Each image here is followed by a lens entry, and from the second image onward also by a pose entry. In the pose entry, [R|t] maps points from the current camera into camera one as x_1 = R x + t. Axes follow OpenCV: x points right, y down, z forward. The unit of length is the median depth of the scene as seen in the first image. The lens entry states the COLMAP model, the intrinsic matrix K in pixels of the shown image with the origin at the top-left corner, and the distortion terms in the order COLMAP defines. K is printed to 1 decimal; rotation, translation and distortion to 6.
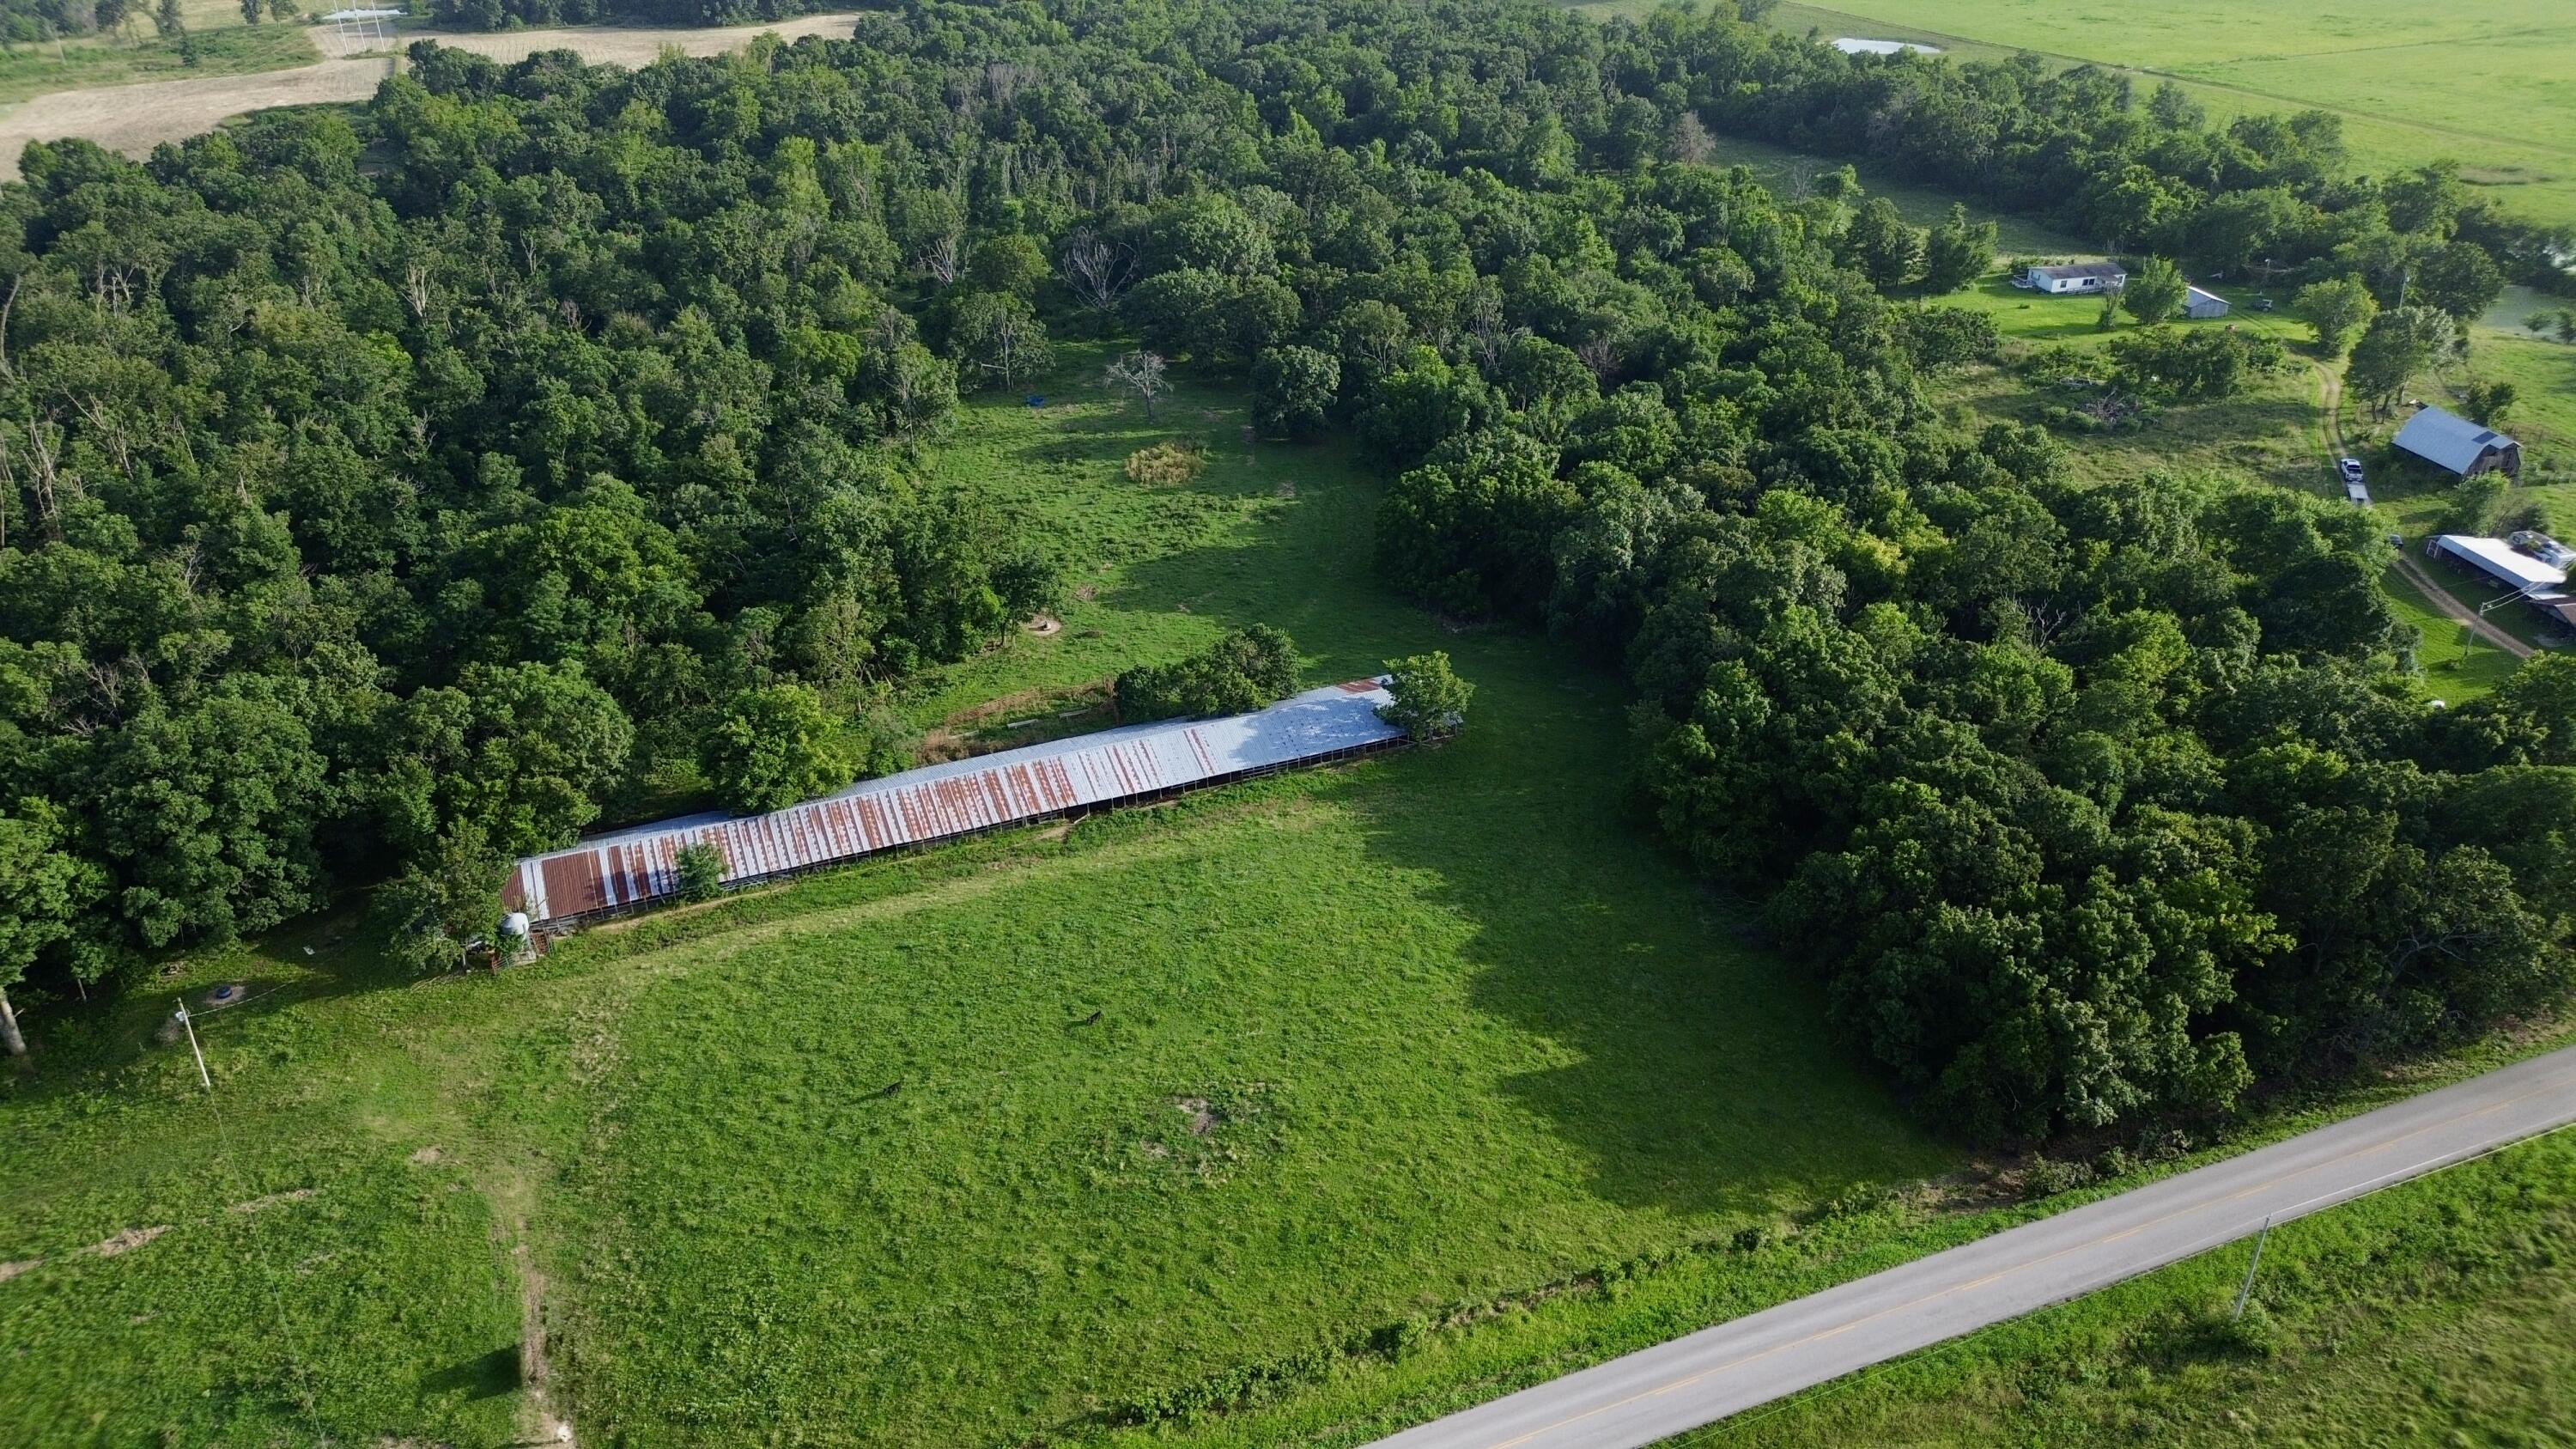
lens RADIAL K [[1807.6, 0, 1305.7], [0, 1807.6, 724.2], [0, 0, 1]] dist [0.072736, -0.073135]
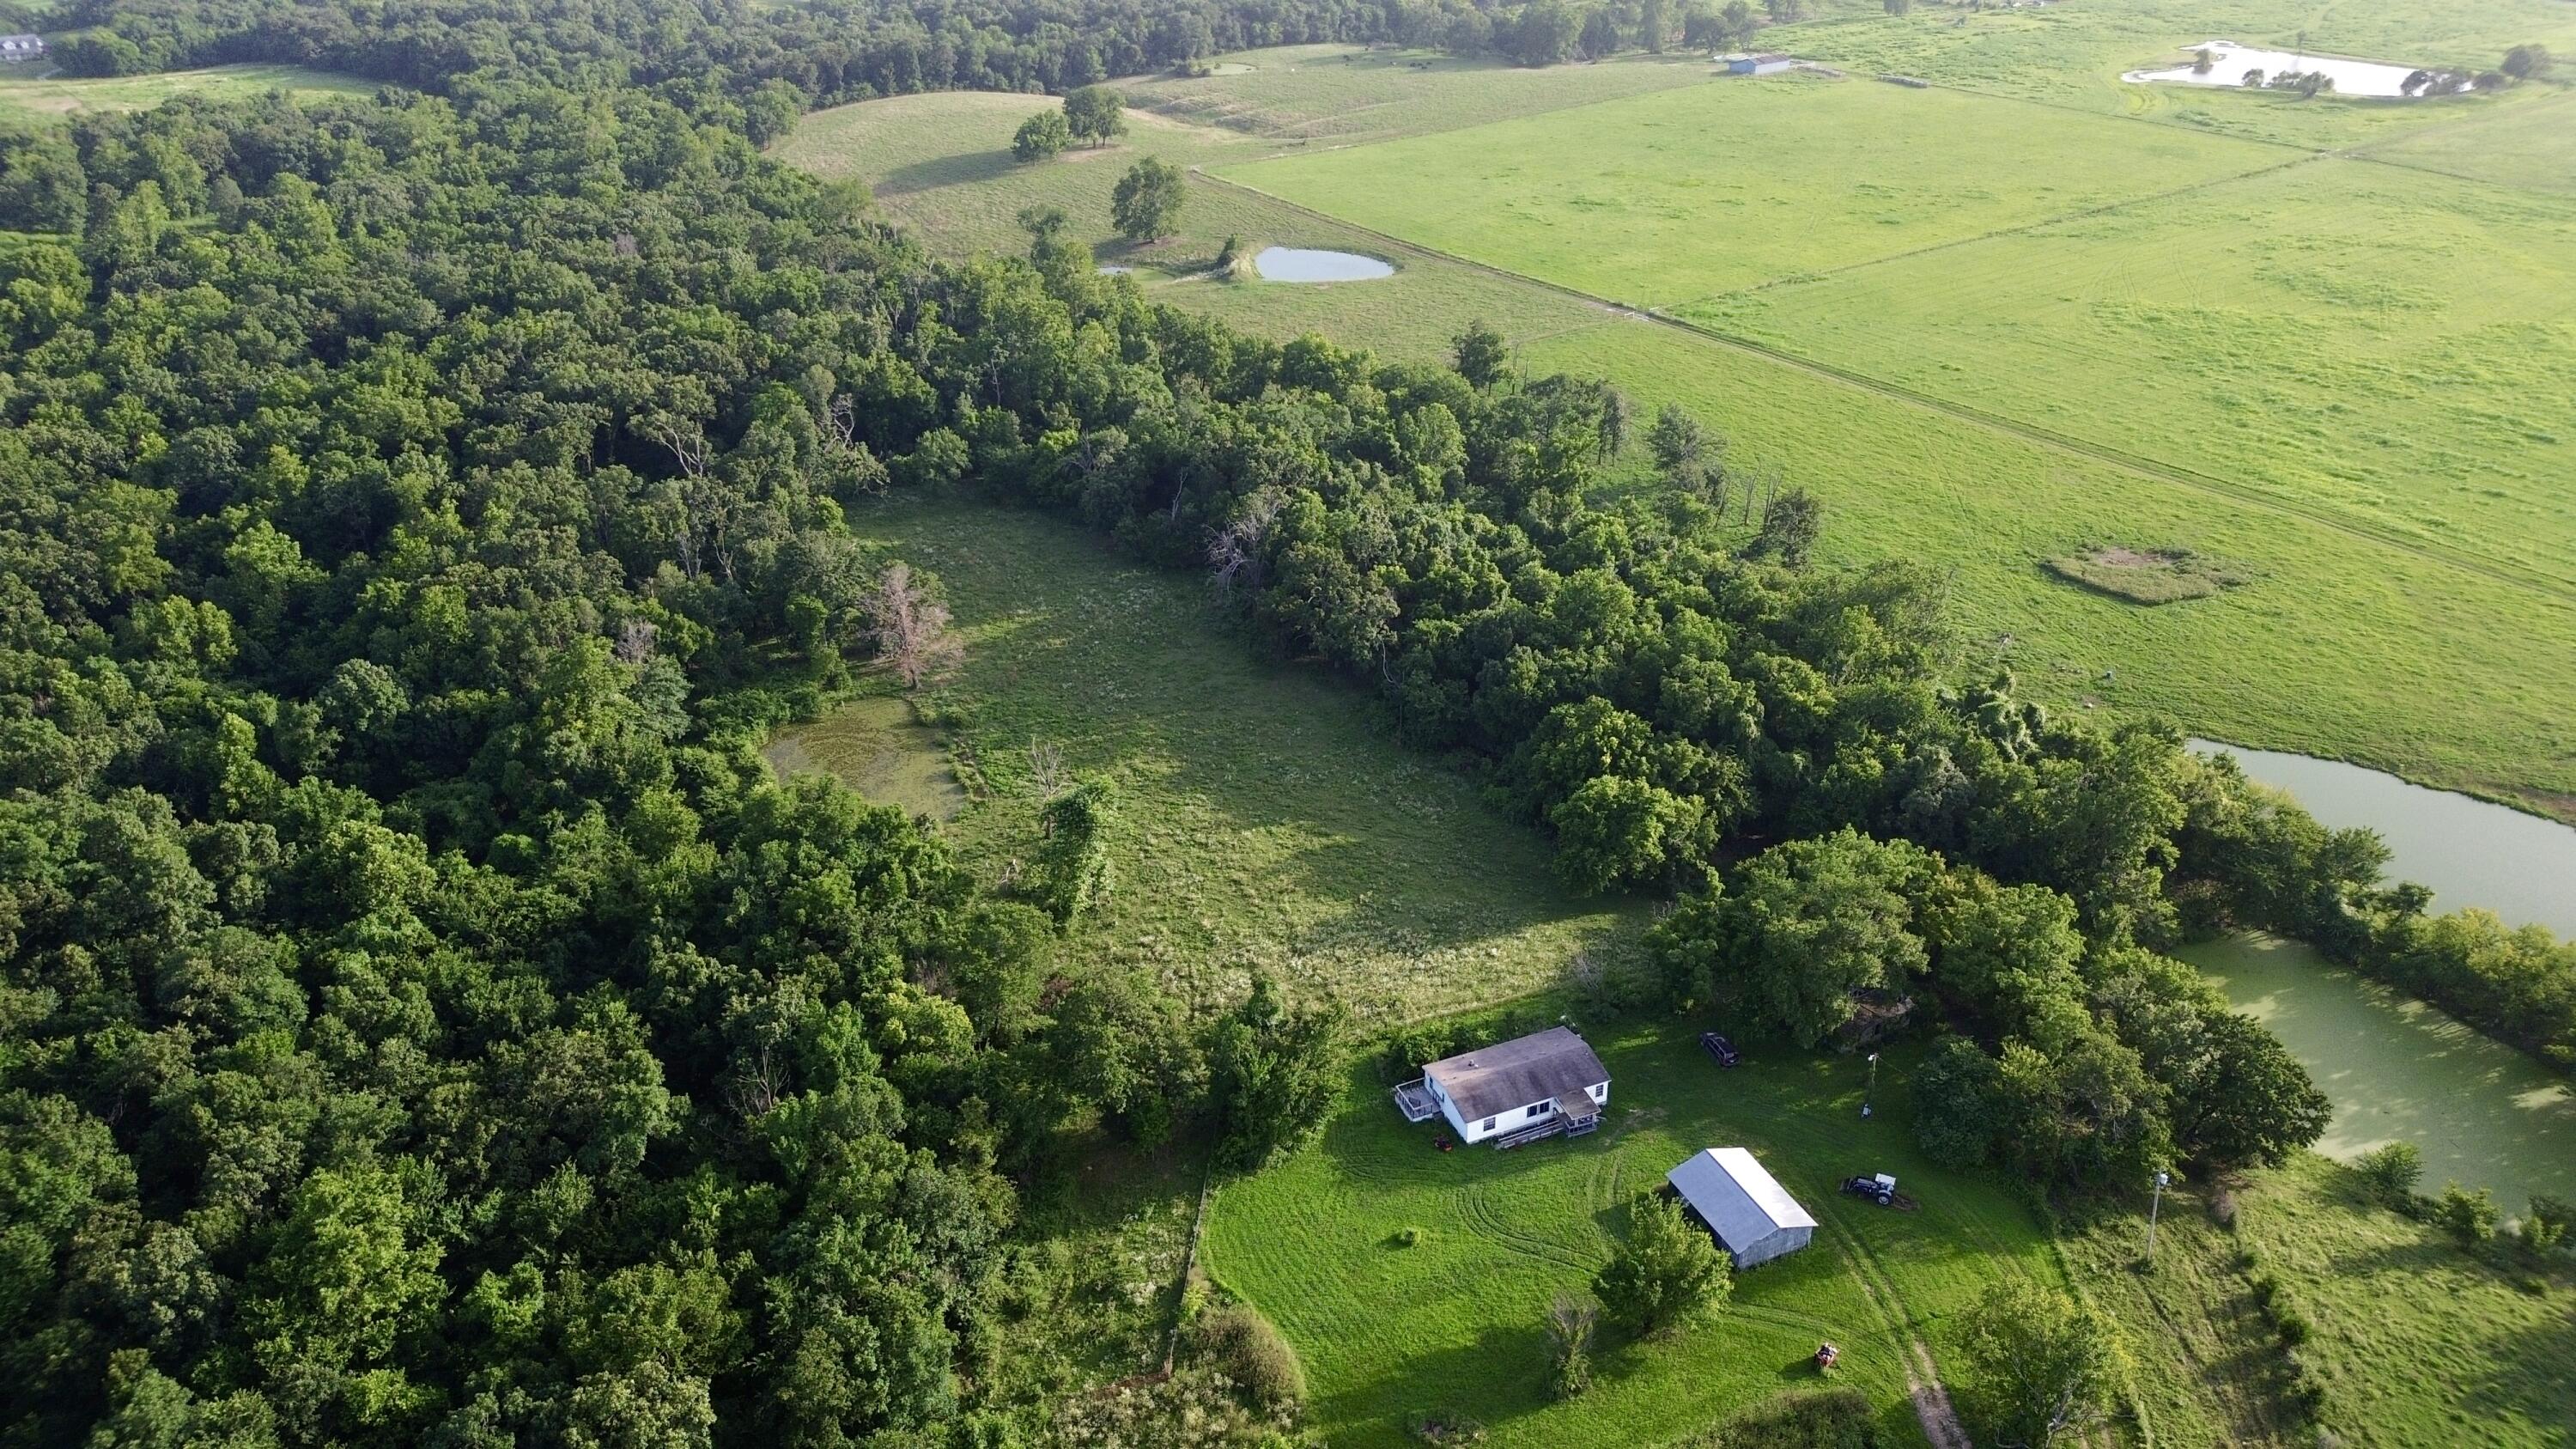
lens RADIAL K [[1807.6, 0, 1277.7], [0, 1807.6, 718.7], [0, 0, 1]] dist [0.072736, -0.073135]
pose [[0.979261, -0.098296, 0.177161, 0.255718], [0.101589, 0.994780, -0.009588, -0.310662], [-0.175294, 0.027387, 0.984135, 0.480368]]
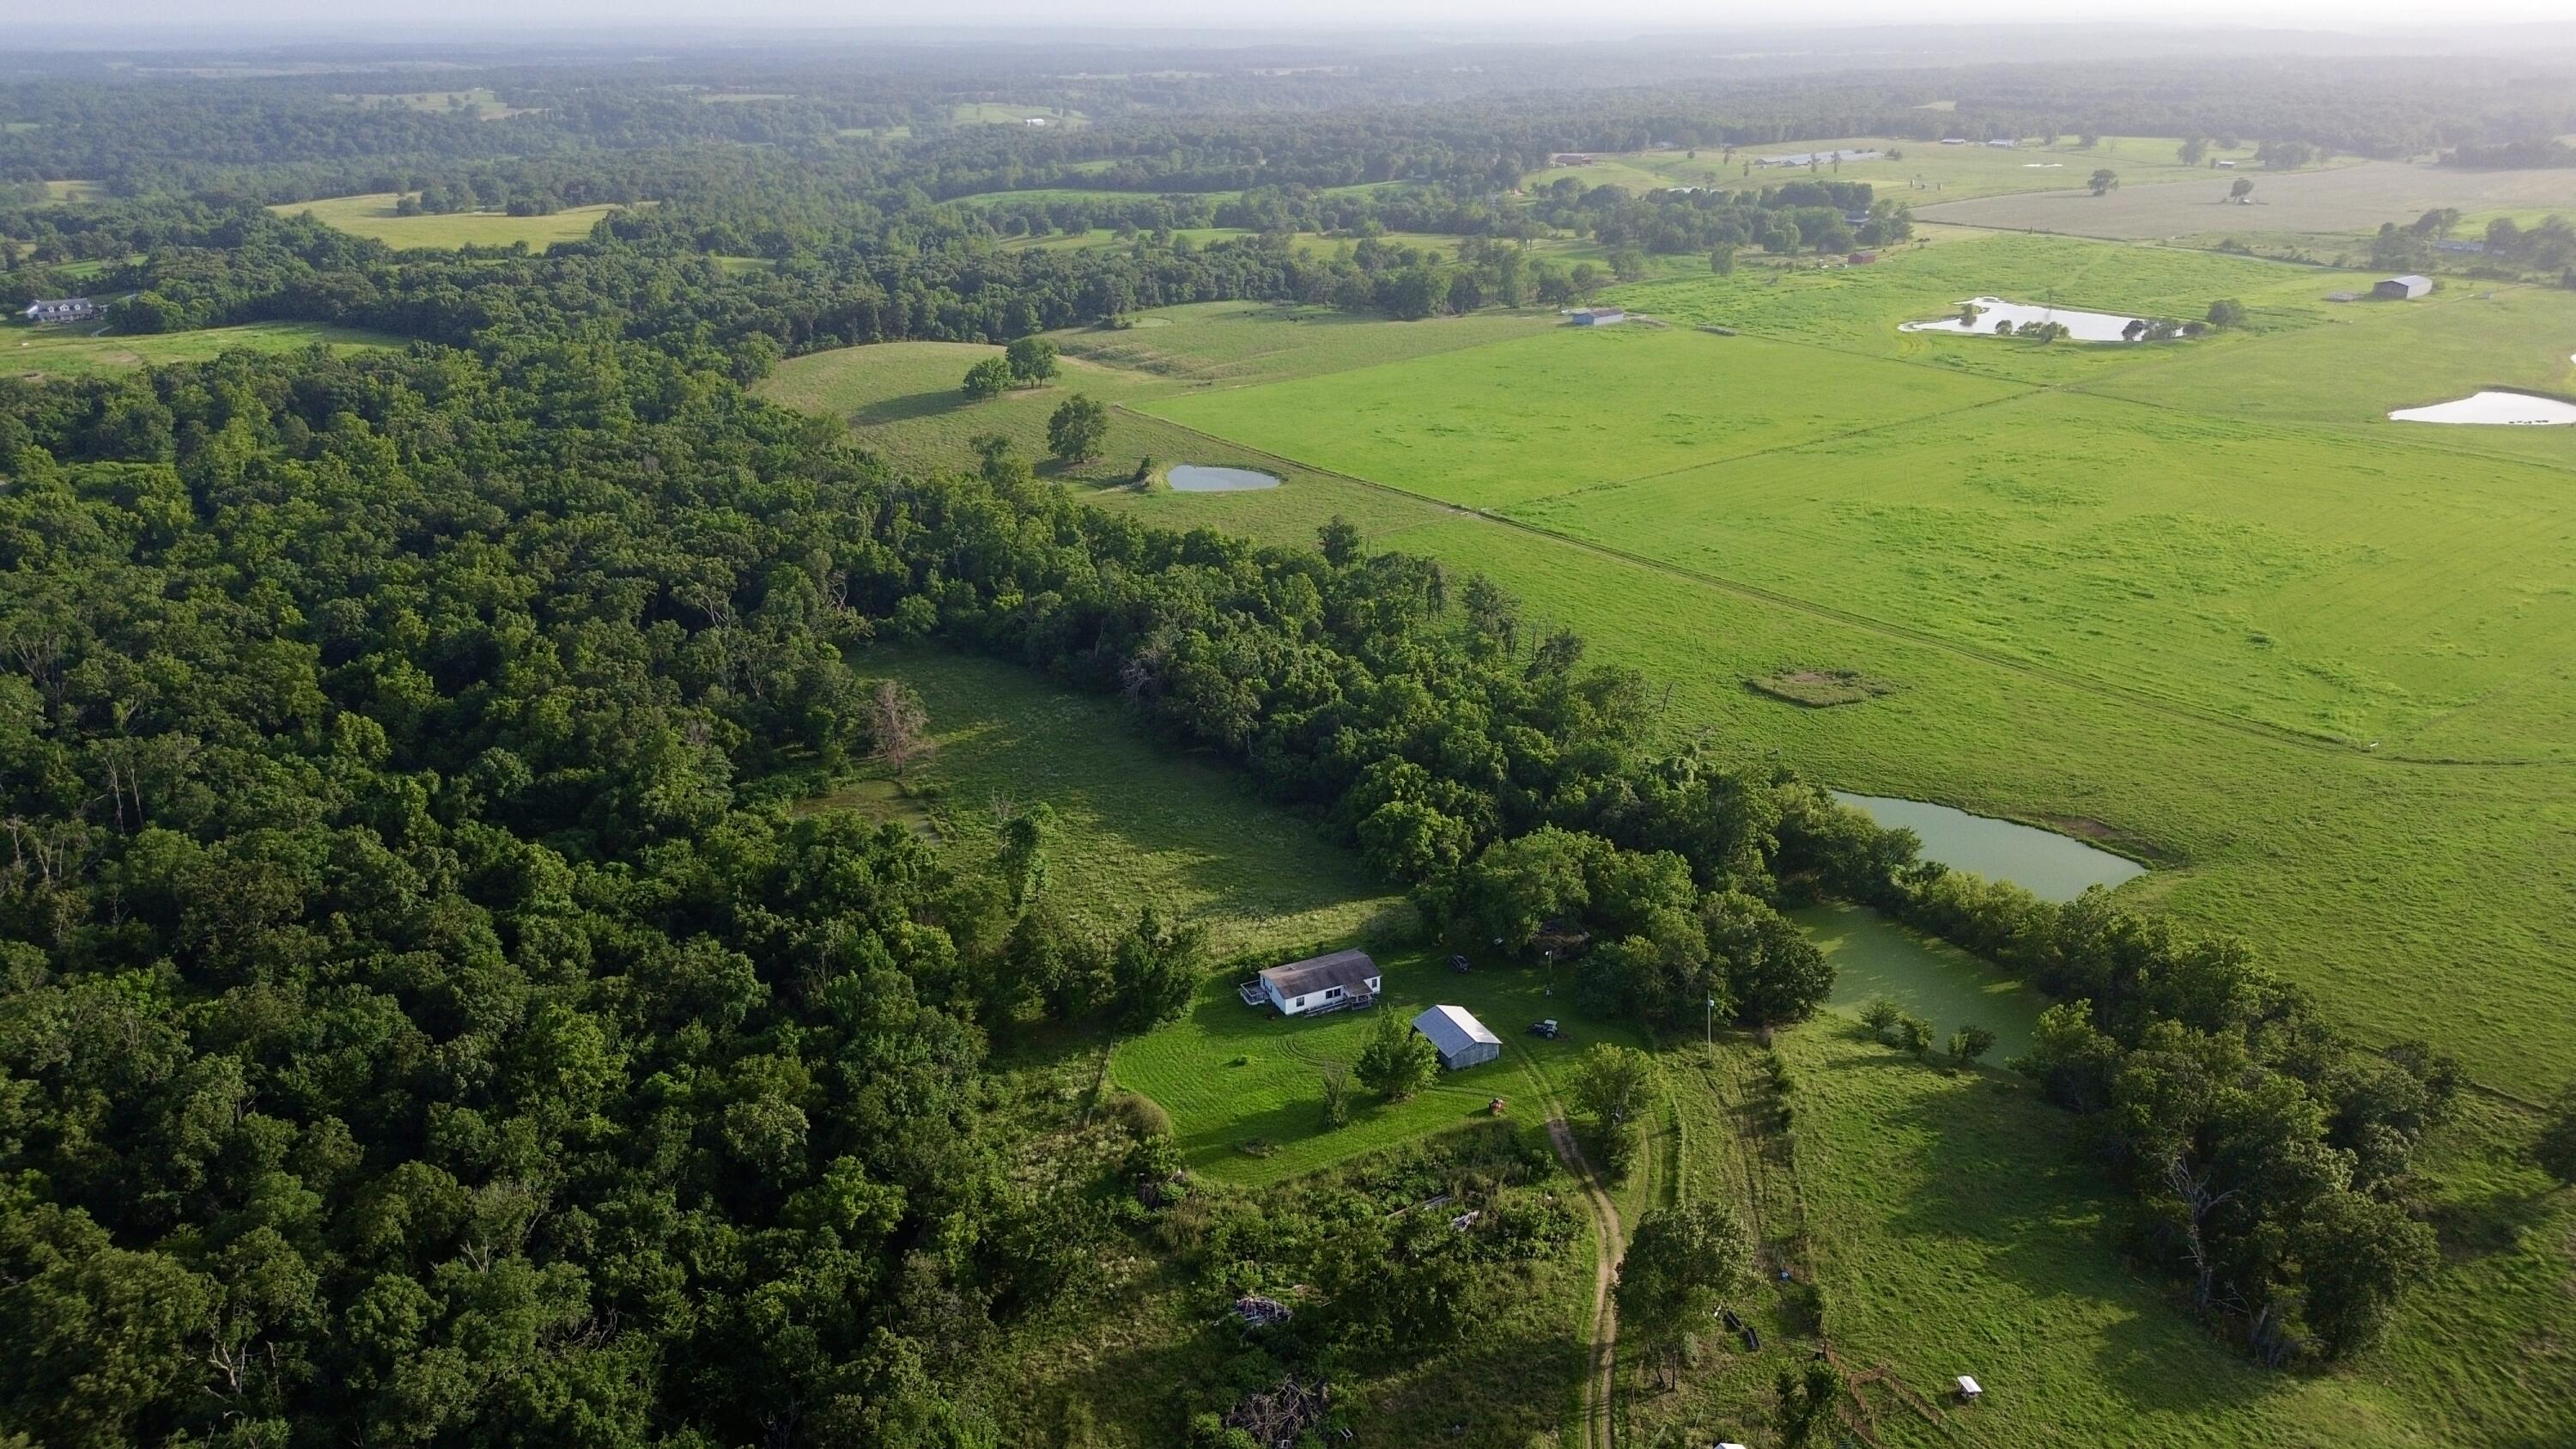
lens RADIAL K [[1807.6, 0, 1281.1], [0, 1807.6, 714.8], [0, 0, 1]] dist [0.072736, -0.073135]
pose [[0.970255, -0.087464, 0.225735, 0.226994], [0.119155, 0.984222, -0.130802, -0.231757], [-0.210733, 0.153809, 0.965368, 0.255769]]
